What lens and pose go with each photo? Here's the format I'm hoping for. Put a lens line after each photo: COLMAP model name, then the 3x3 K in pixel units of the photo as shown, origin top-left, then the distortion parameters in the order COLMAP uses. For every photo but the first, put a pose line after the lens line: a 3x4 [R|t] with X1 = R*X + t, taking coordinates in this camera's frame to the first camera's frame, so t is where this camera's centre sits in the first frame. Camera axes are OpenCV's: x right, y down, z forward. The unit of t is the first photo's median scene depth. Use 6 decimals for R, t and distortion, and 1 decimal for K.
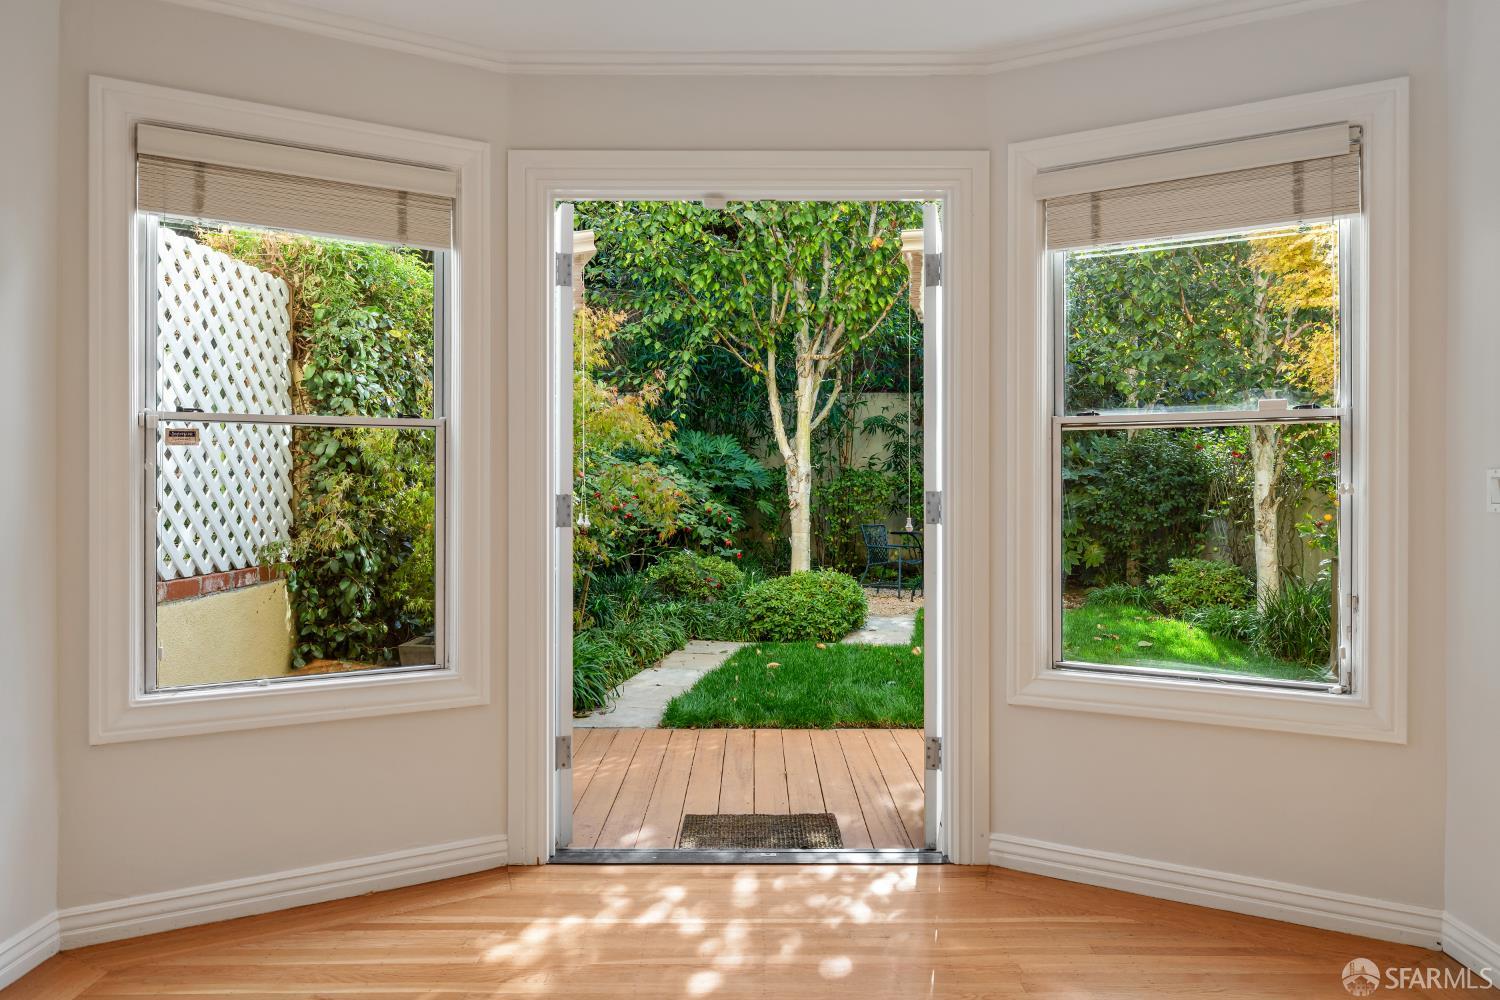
lens RADIAL K [[1024.5, 0, 746.7], [0, 1024.5, 475.7], [0, 0, 1]] dist [-0.000877, -0.008045]
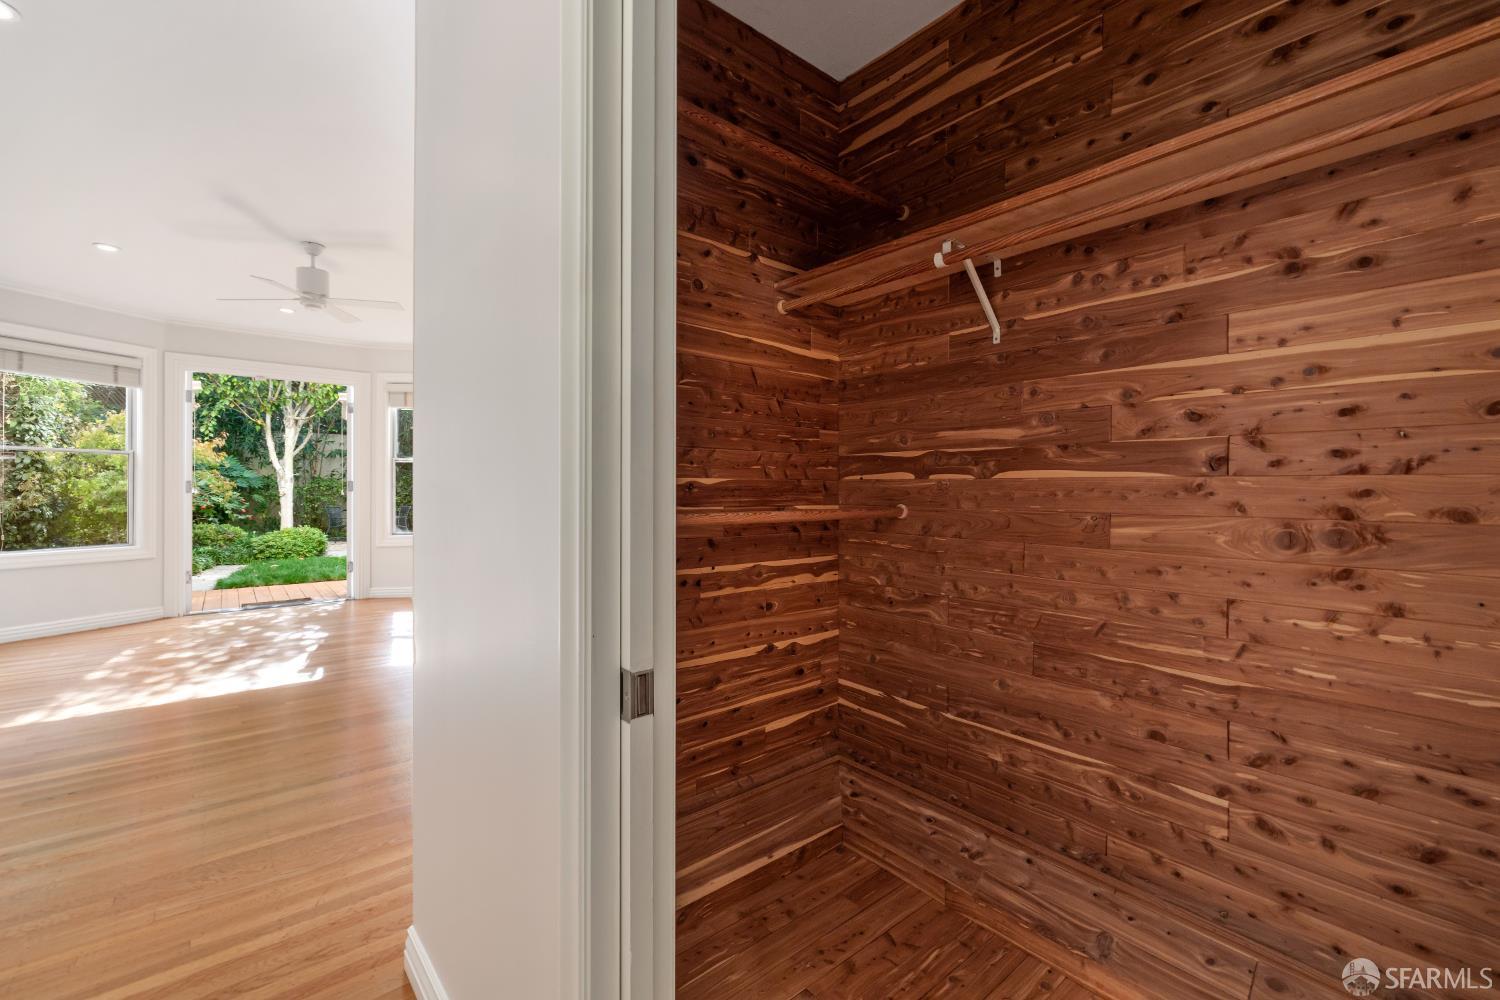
lens RADIAL K [[626.0, 0, 747.0], [0, 626.0, 490.9], [0, 0, 1]] dist [-0.000156, -0.001419]
pose [[0.764019, 0.000249, 0.645194, -0.095214], [-0.005172, 0.999970, 0.005739, 0.022420], [-0.645173, -0.007722, 0.763998, -0.955909]]
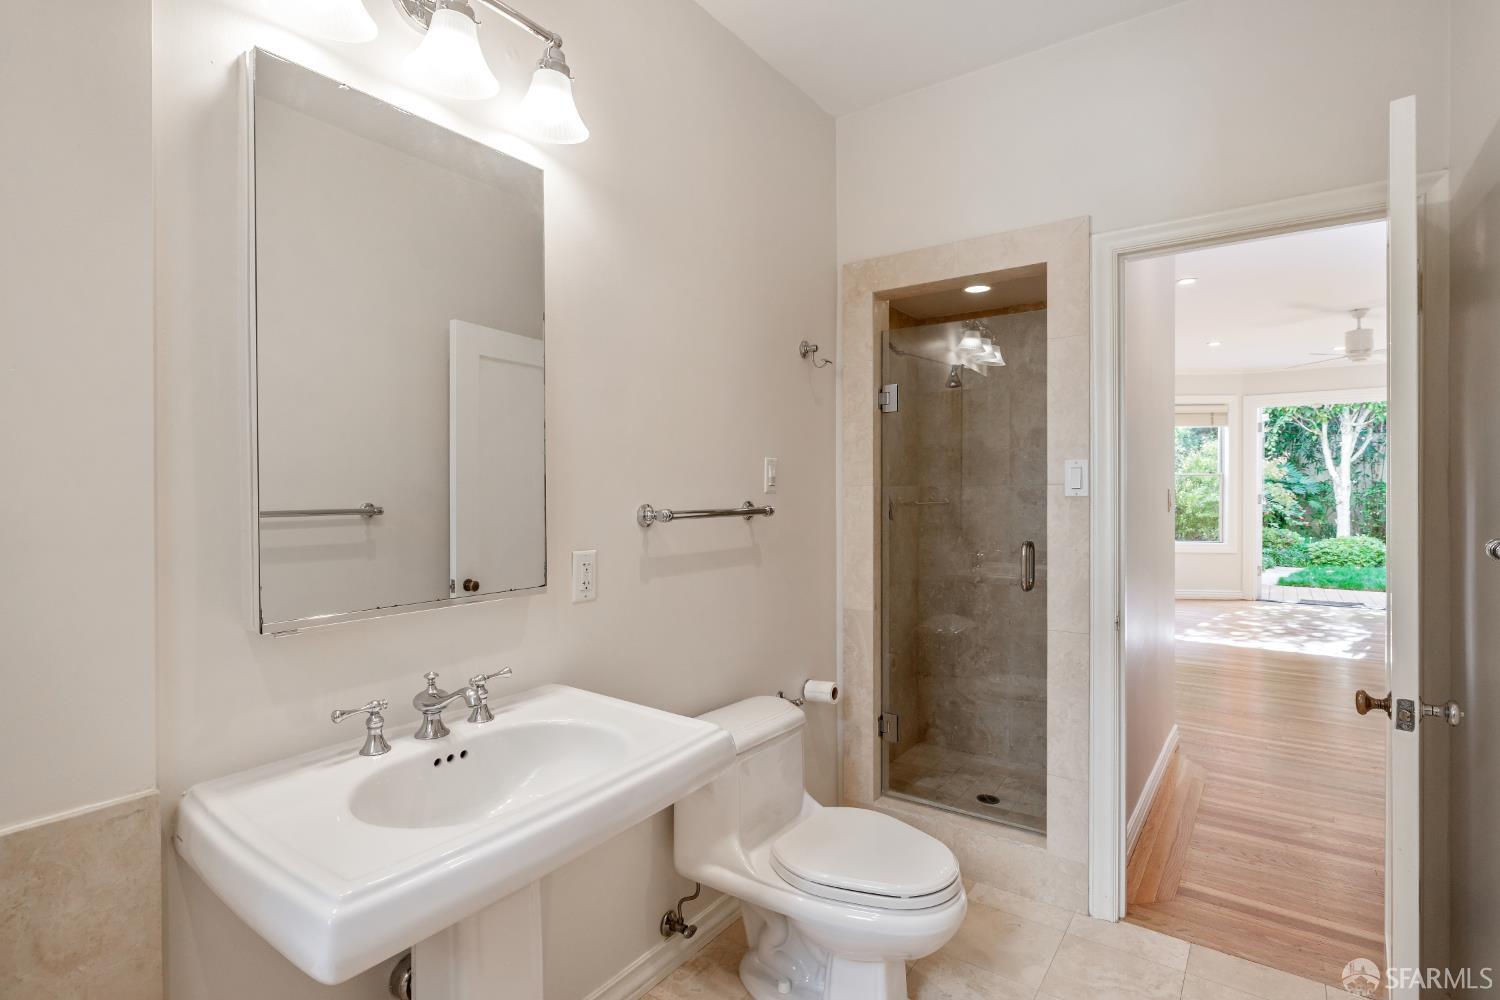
lens RADIAL K [[719.8, 0, 748.9], [0, 719.8, 493.8], [0, 0, 1]] dist [-0.004793, -0.000649]
pose [[0.808302, 0.001742, -0.588766, -0.117565], [0.005320, 0.999933, 0.010262, -0.013420], [0.588745, -0.011427, 0.808238, -1.535163]]
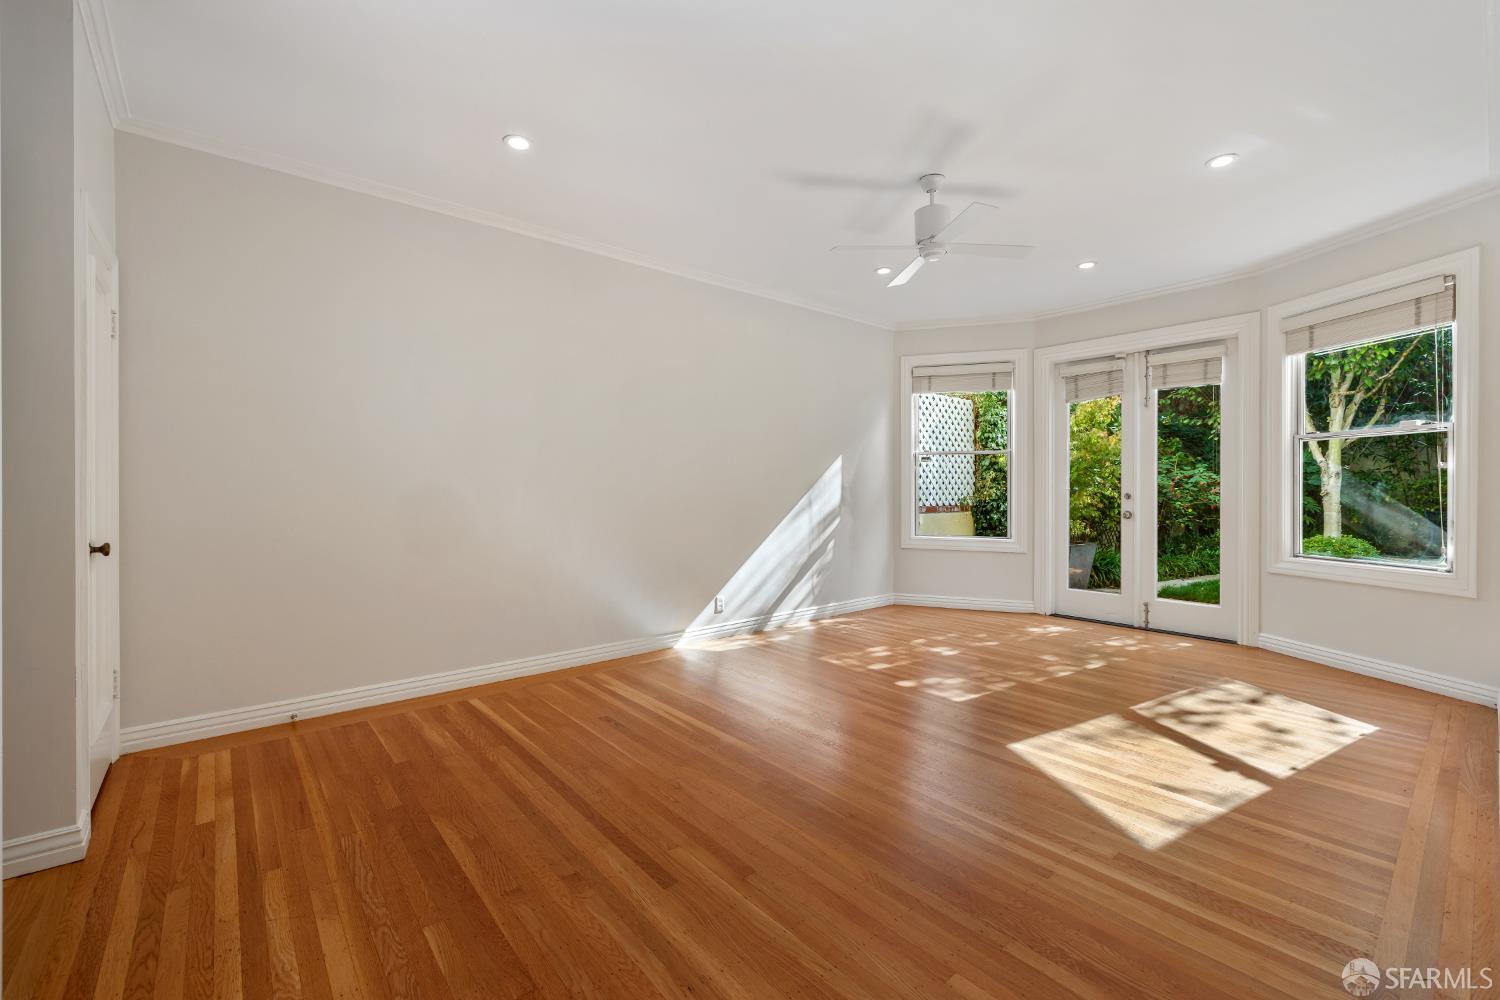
lens RADIAL K [[626.0, 0, 749.1], [0, 626.0, 492.4], [0, 0, 1]] dist [-0.000156, -0.001419]
pose [[0.646684, 0.004623, -0.762744, 0.418938], [0.004166, 0.999945, 0.009593, 0.031228], [0.762747, -0.009381, 0.646629, -0.500260]]
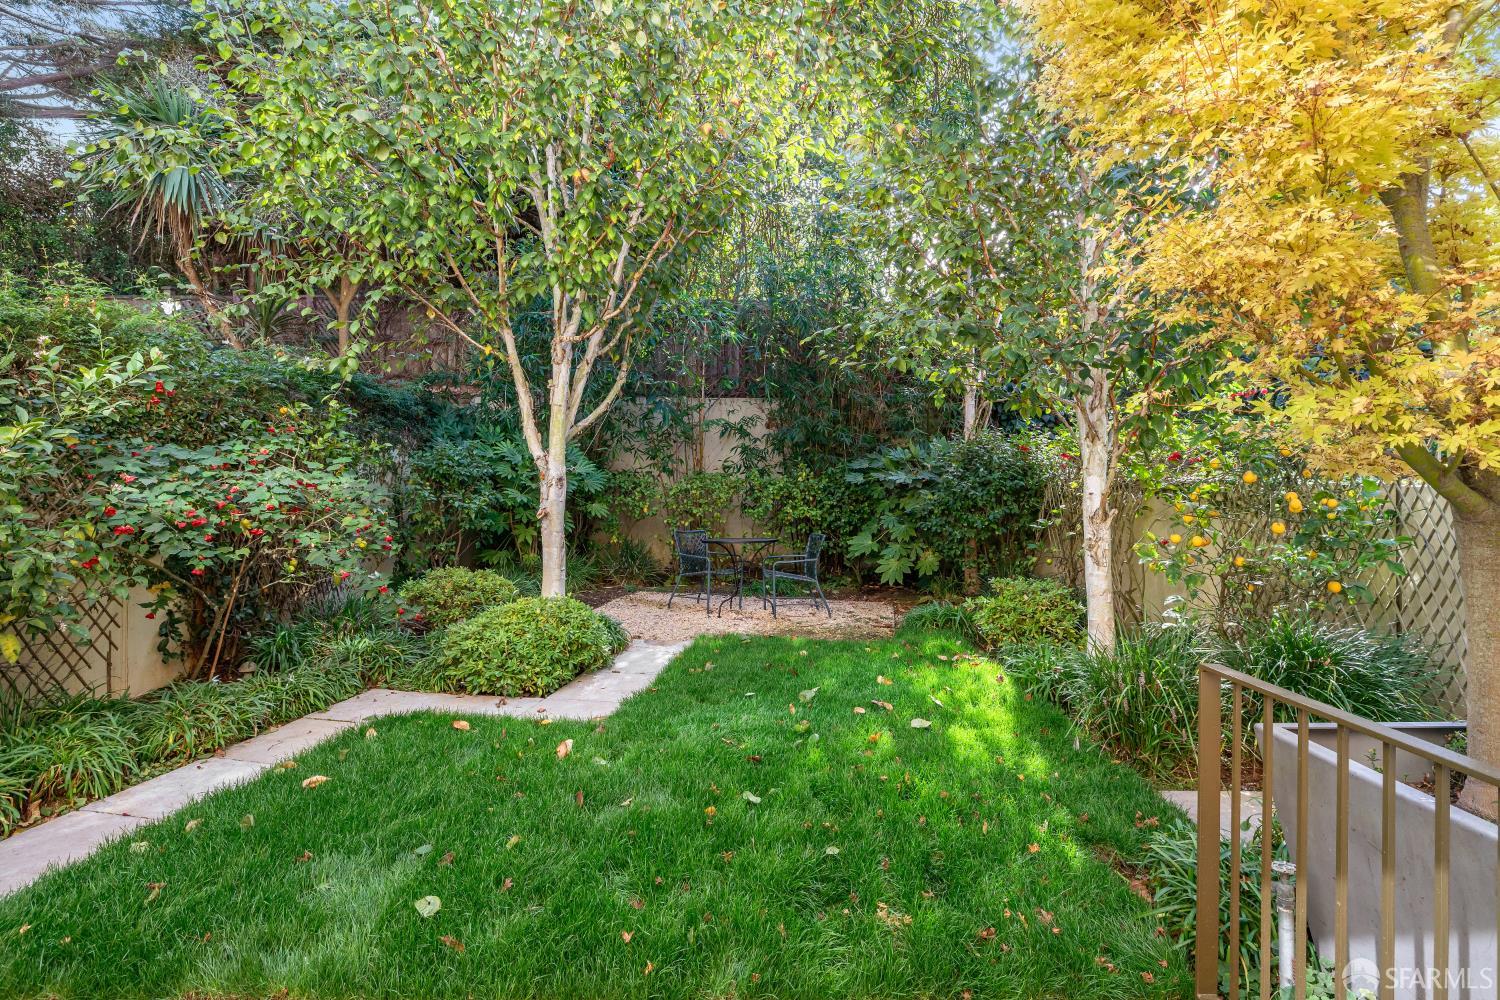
lens RADIAL K [[758.0, 0, 742.4], [0, 758.0, 457.0], [0, 0, 1]] dist [-0.021436, 0.001043]
pose [[0.999970, 0.003063, 0.007095, 0.432012], [-0.002897, 0.999723, -0.023369, -0.010178], [-0.007164, 0.023347, 0.999702, 0.788127]]
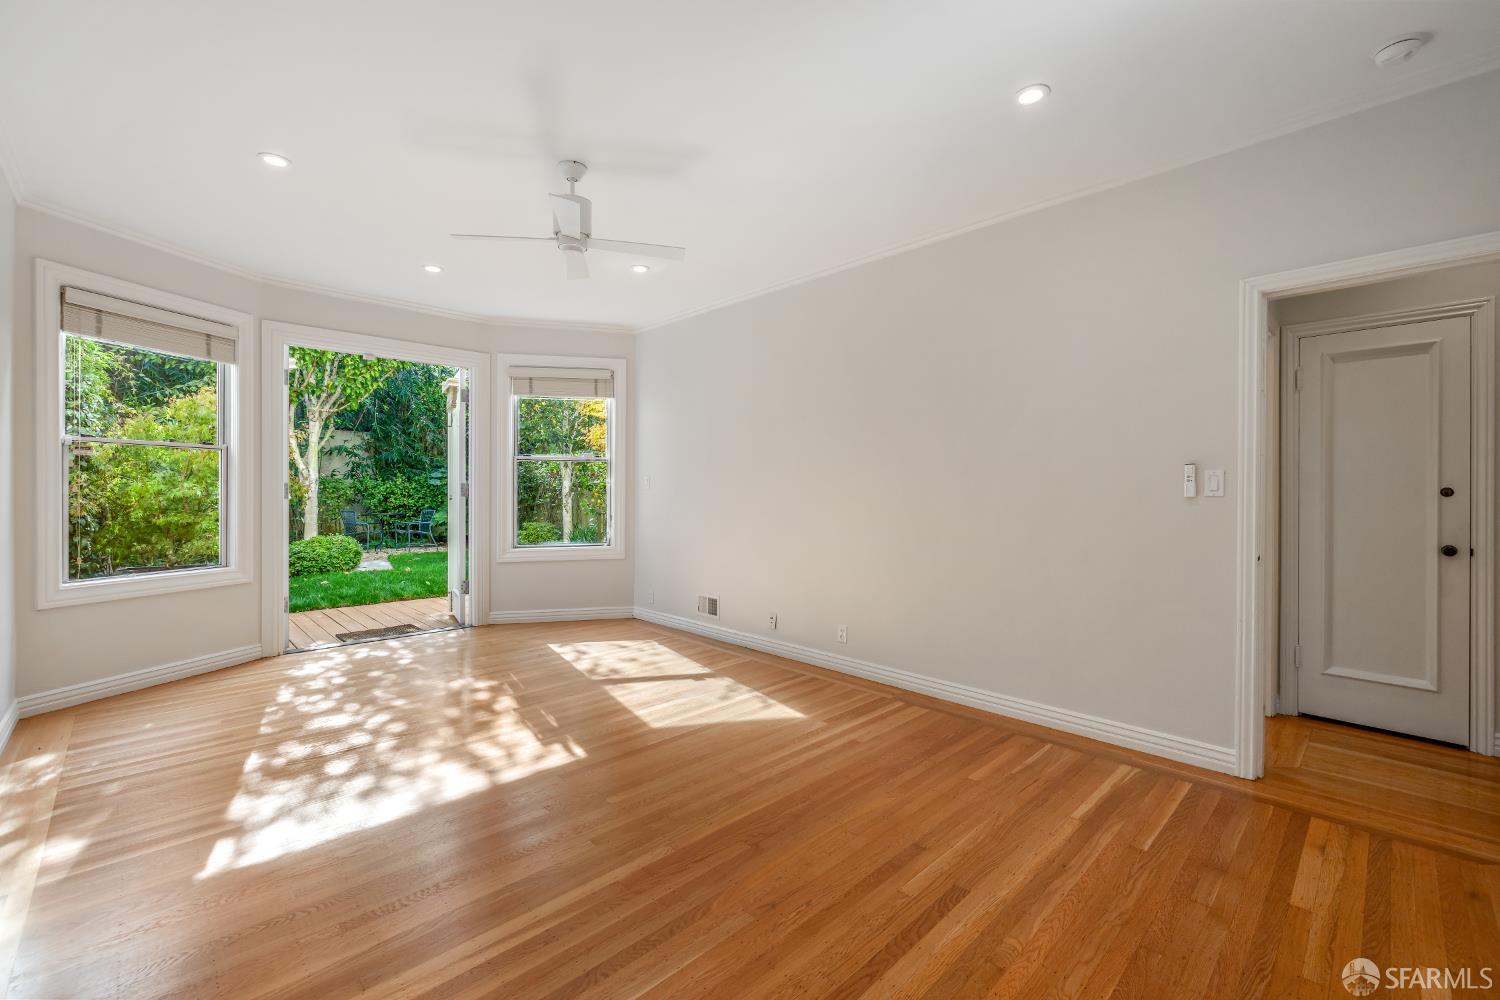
lens RADIAL K [[626.0, 0, 745.8], [0, 626.0, 493.6], [0, 0, 1]] dist [-0.000156, -0.001419]
pose [[0.715502, -0.002160, 0.698608, -0.323647], [-0.005509, 0.999947, 0.008734, 0.018351], [-0.698589, -0.010098, 0.715452, -0.477592]]
